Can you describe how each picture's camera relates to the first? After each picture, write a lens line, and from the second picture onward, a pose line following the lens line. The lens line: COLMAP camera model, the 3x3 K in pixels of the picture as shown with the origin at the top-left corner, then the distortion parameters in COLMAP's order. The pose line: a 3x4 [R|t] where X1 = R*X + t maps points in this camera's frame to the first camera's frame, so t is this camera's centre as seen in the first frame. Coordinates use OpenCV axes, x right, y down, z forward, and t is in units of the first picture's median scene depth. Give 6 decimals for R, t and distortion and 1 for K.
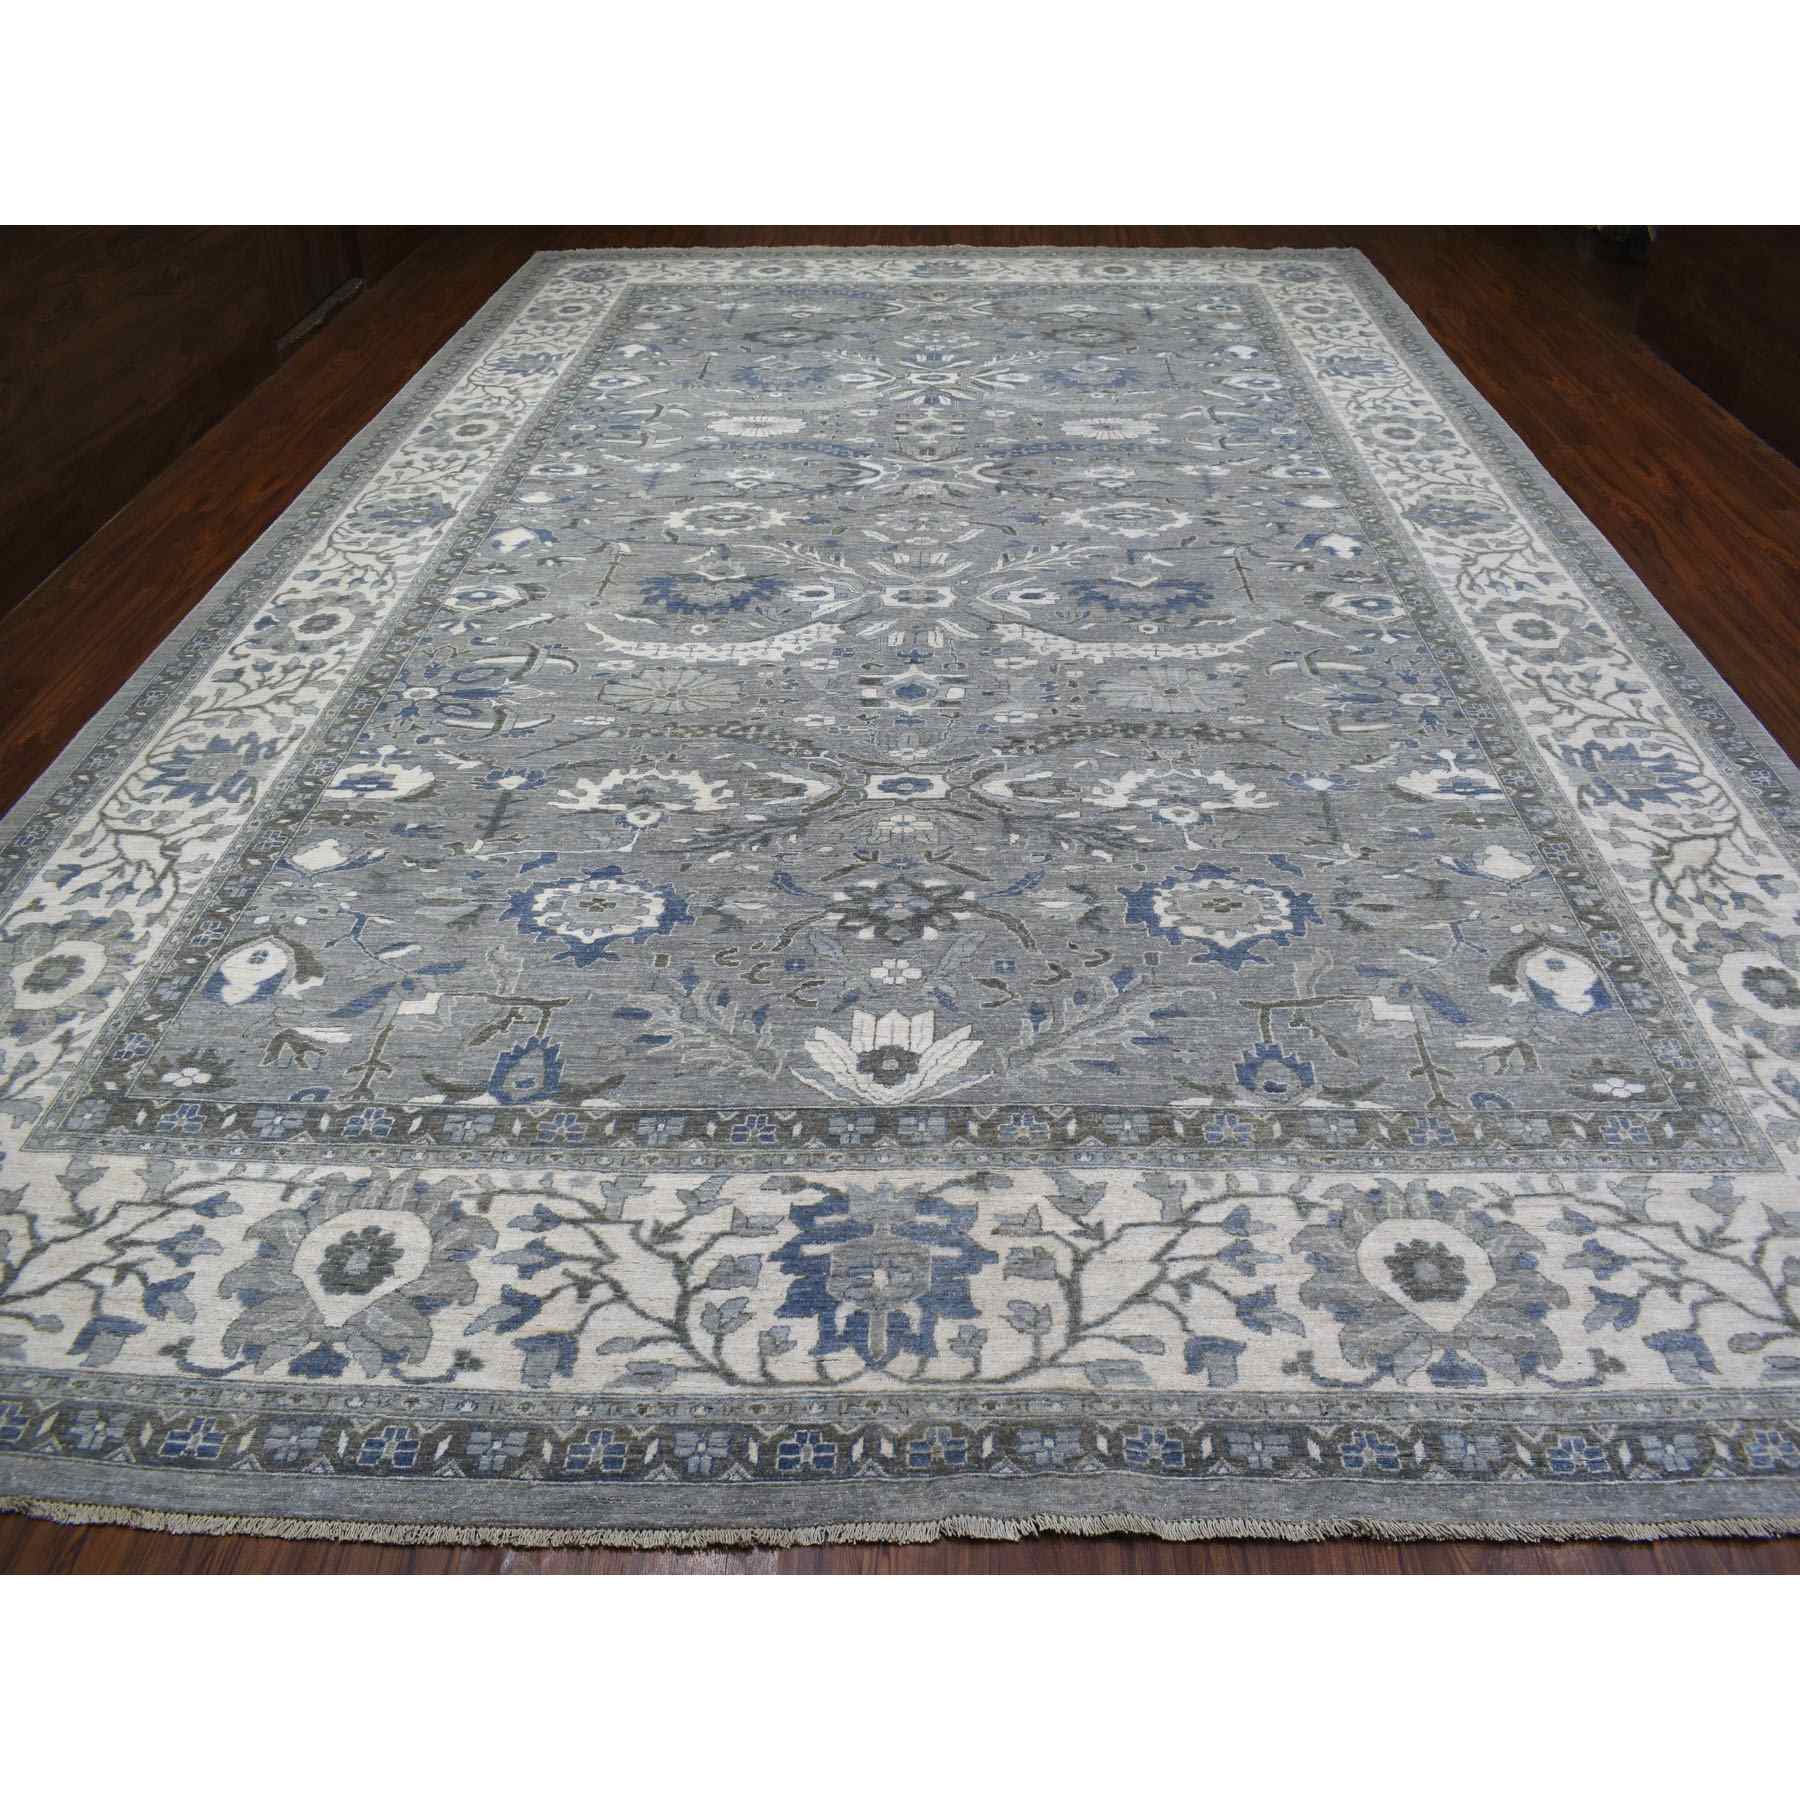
lens RADIAL K [[1288.4, 0, 905.7], [0, 1288.4, 939.3], [0, 0, 1]] dist [-0.075841, 0.001222]
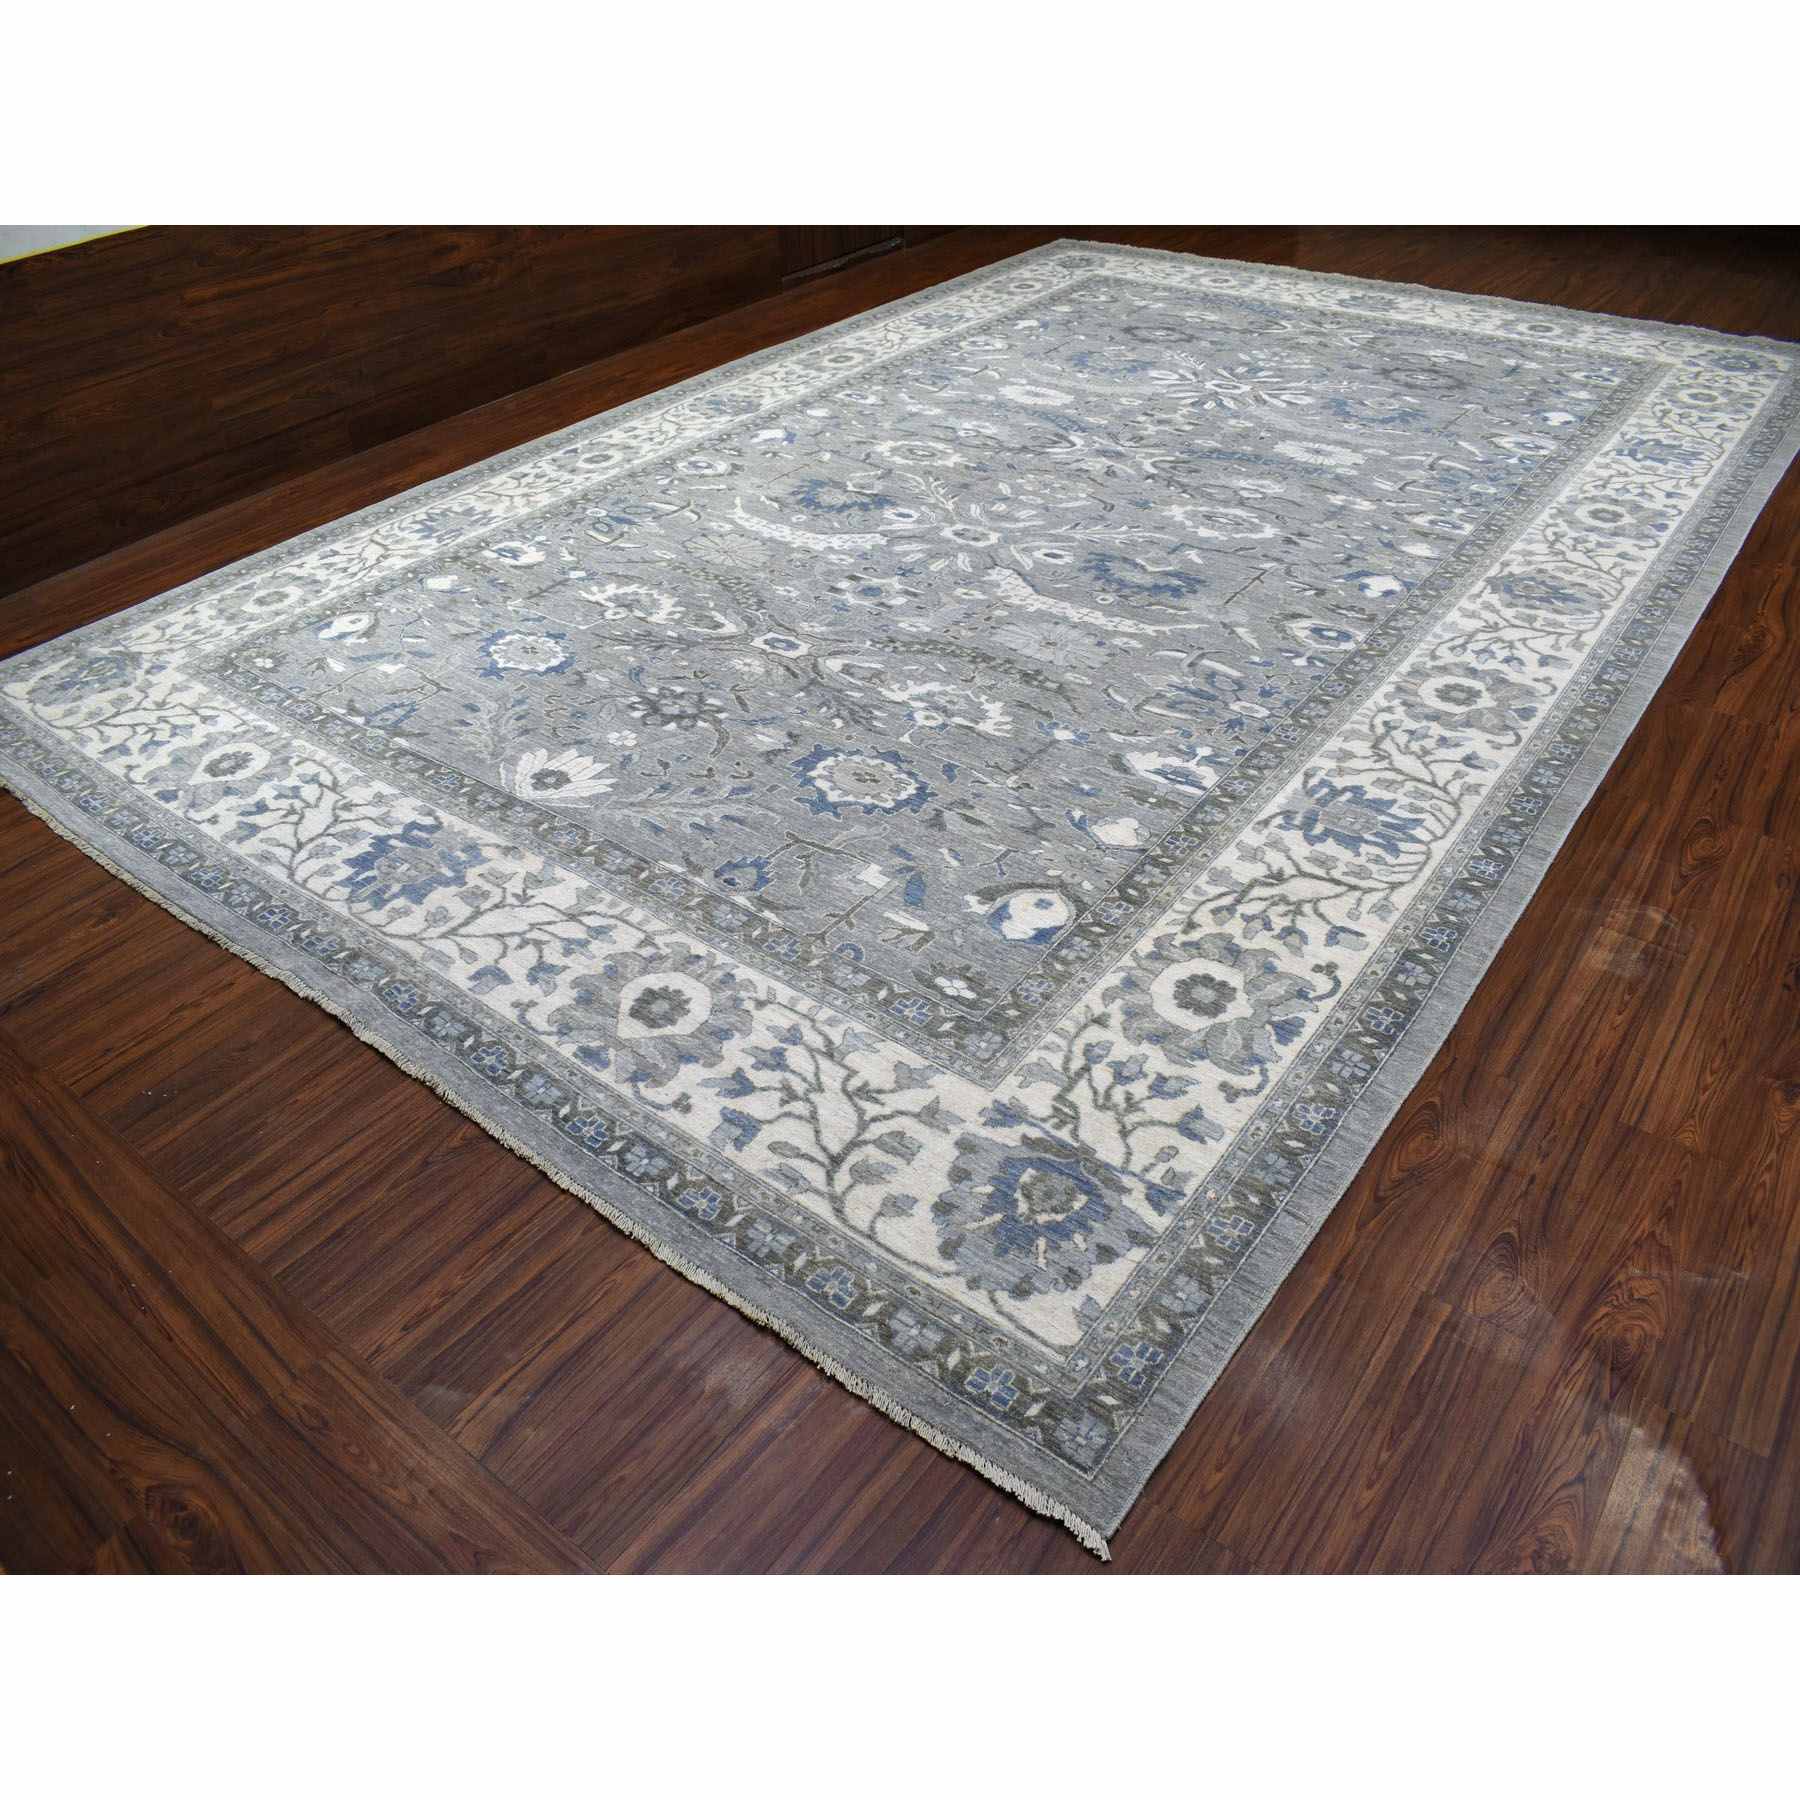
lens RADIAL K [[1276.7, 0, 903.0], [0, 1276.7, 978.9], [0, 0, 1]] dist [-0.076578, 0.002327]
pose [[0.802645, 0.375635, -0.463313, 0.723918], [-0.368494, 0.923096, 0.110027, 0.002718], [0.469013, 0.082416, 0.879338, -0.011884]]
